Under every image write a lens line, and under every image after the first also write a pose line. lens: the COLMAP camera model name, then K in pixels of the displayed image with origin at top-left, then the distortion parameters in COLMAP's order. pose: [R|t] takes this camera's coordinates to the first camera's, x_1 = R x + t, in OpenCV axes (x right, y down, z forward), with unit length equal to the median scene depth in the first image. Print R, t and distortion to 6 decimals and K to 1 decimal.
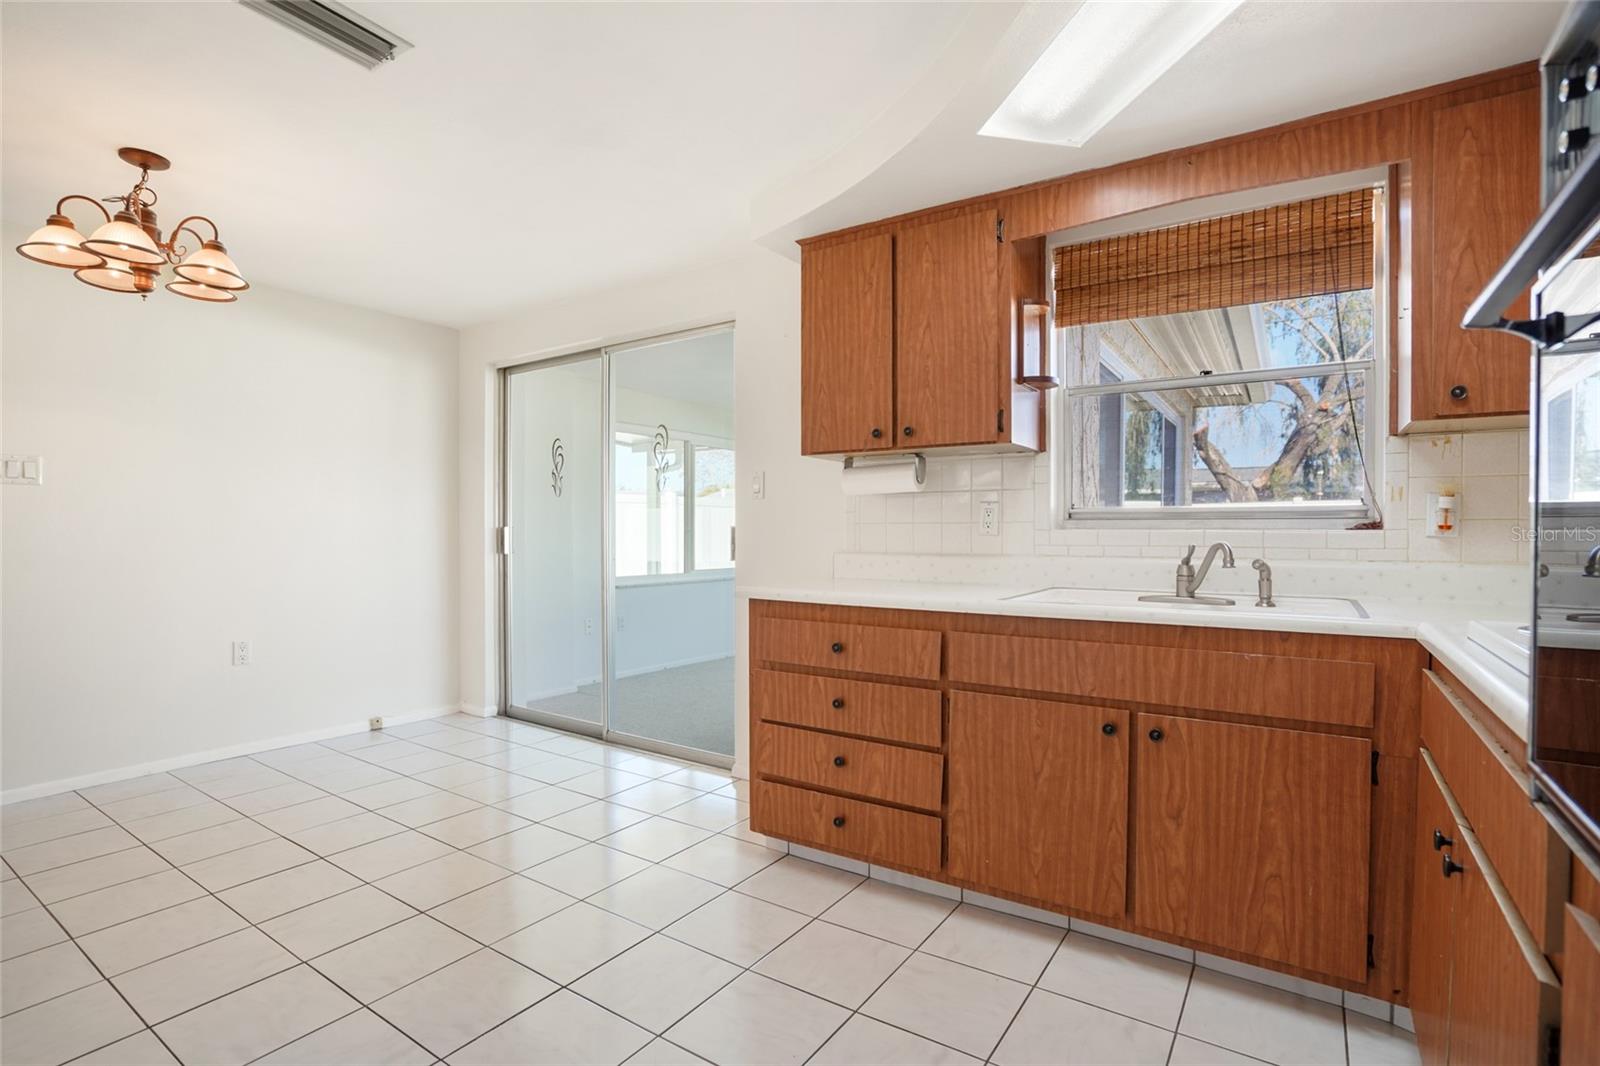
lens RADIAL K [[752.6, 0, 800.4], [0, 752.6, 539.2], [0, 0, 1]] dist [-0.062140, 0.015781]
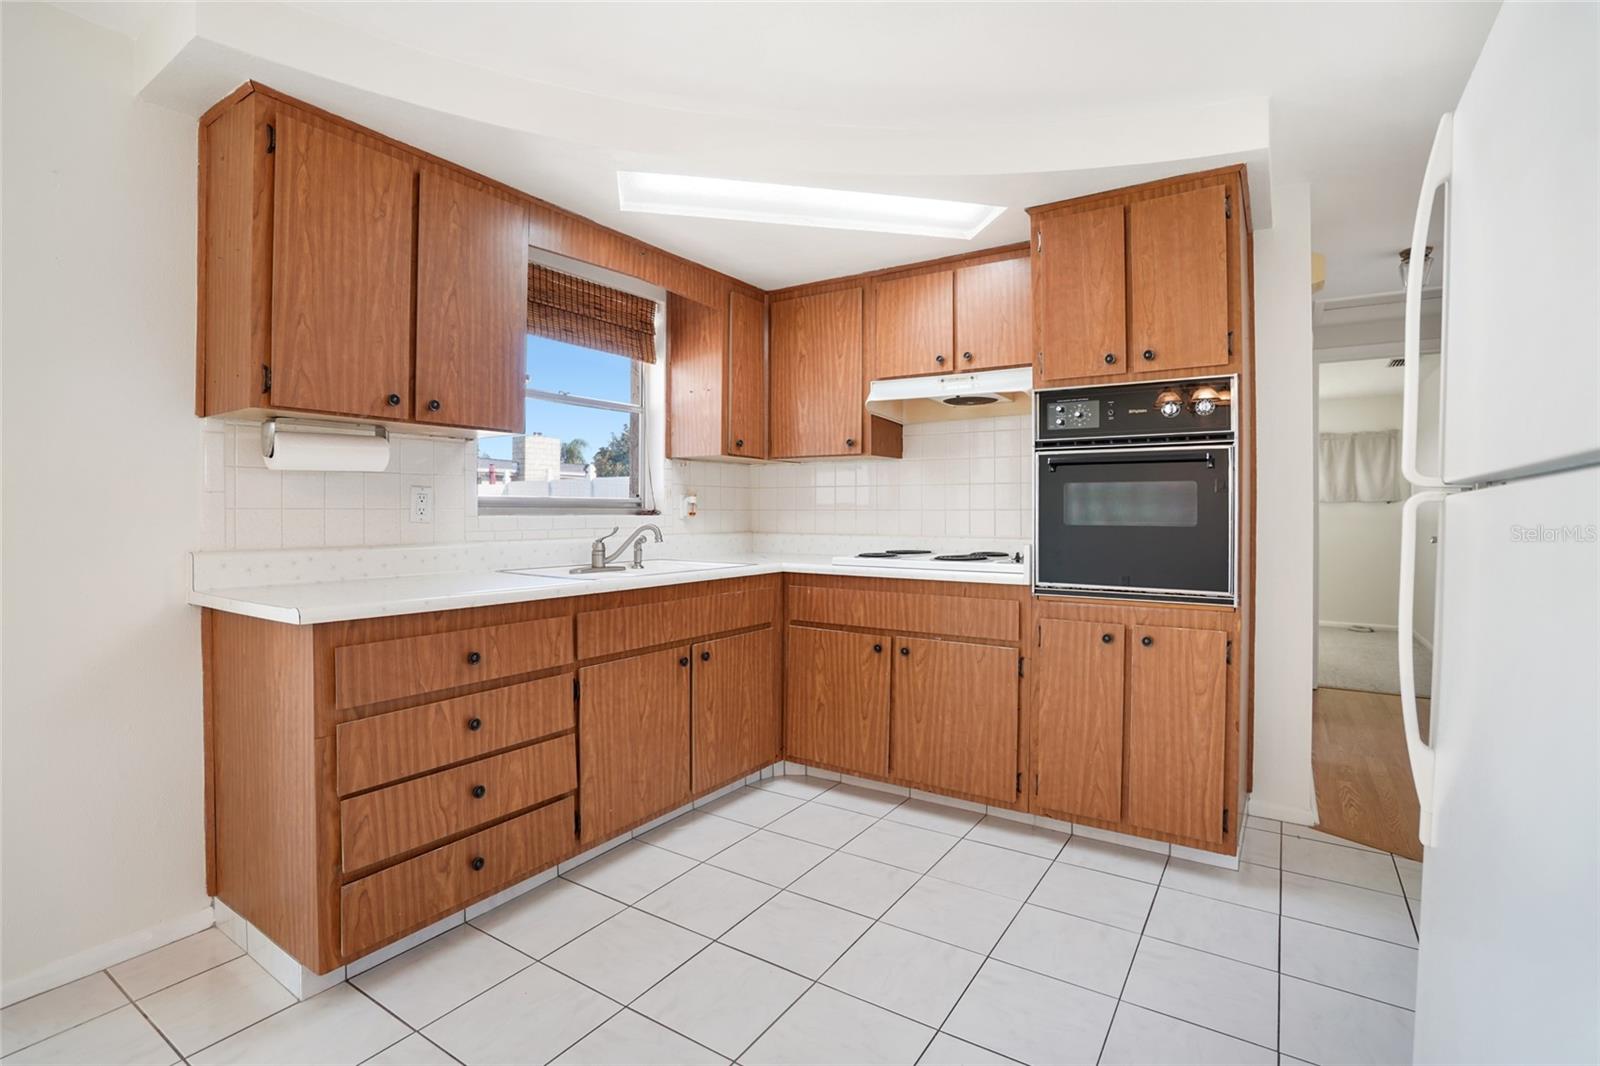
lens RADIAL K [[746.3, 0, 807.0], [0, 746.3, 511.3], [0, 0, 1]] dist [-0.071712, 0.037827]
pose [[-0.010728, 0.002056, 0.999940, -0.780326], [0.012396, 0.999921, -0.001923, -0.014339], [-0.999866, 0.012375, -0.010753, 0.630780]]
